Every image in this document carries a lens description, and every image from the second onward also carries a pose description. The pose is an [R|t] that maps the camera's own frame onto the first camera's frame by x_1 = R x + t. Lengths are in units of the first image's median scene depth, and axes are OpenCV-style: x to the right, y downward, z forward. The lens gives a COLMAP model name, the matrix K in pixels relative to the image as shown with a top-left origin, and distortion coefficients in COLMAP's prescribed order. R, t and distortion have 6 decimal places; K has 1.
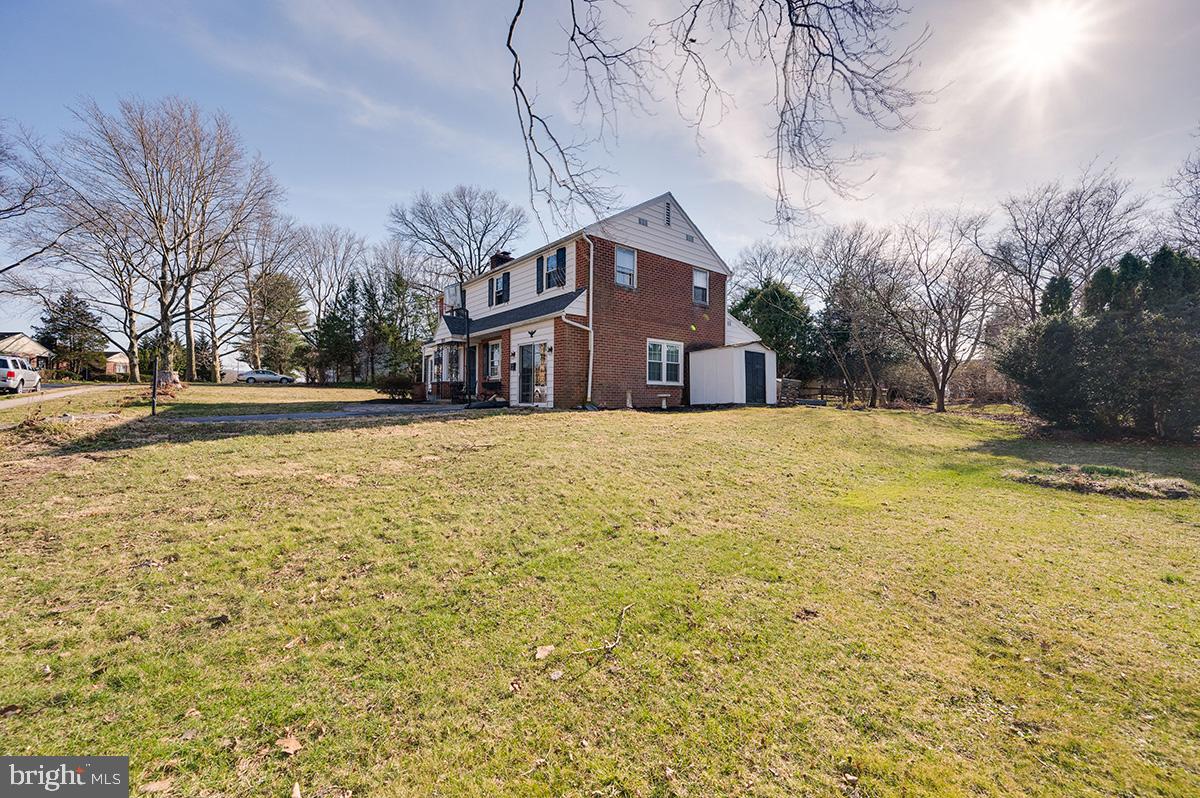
lens RADIAL K [[473.5, 0, 603.4], [0, 473.5, 396.3], [0, 0, 1]] dist [0.000613, -0.000699]
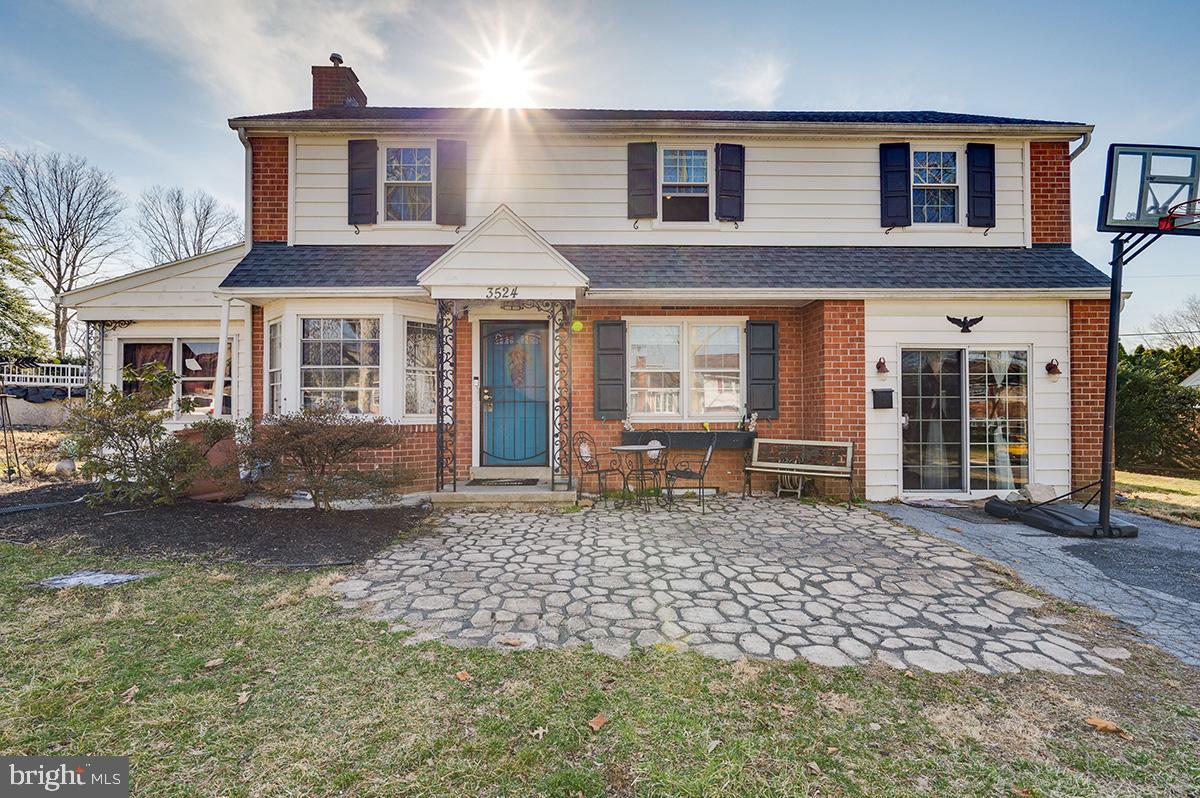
lens RADIAL K [[593.7, 0, 601.0], [0, 593.7, 403.1], [0, 0, 1]] dist [-0.004653, -0.000169]
pose [[0.627526, 0.005238, 0.778578, -0.704759], [-0.002190, 0.999985, -0.004962, -0.055194], [-0.778593, 0.001409, 0.627528, 0.858545]]
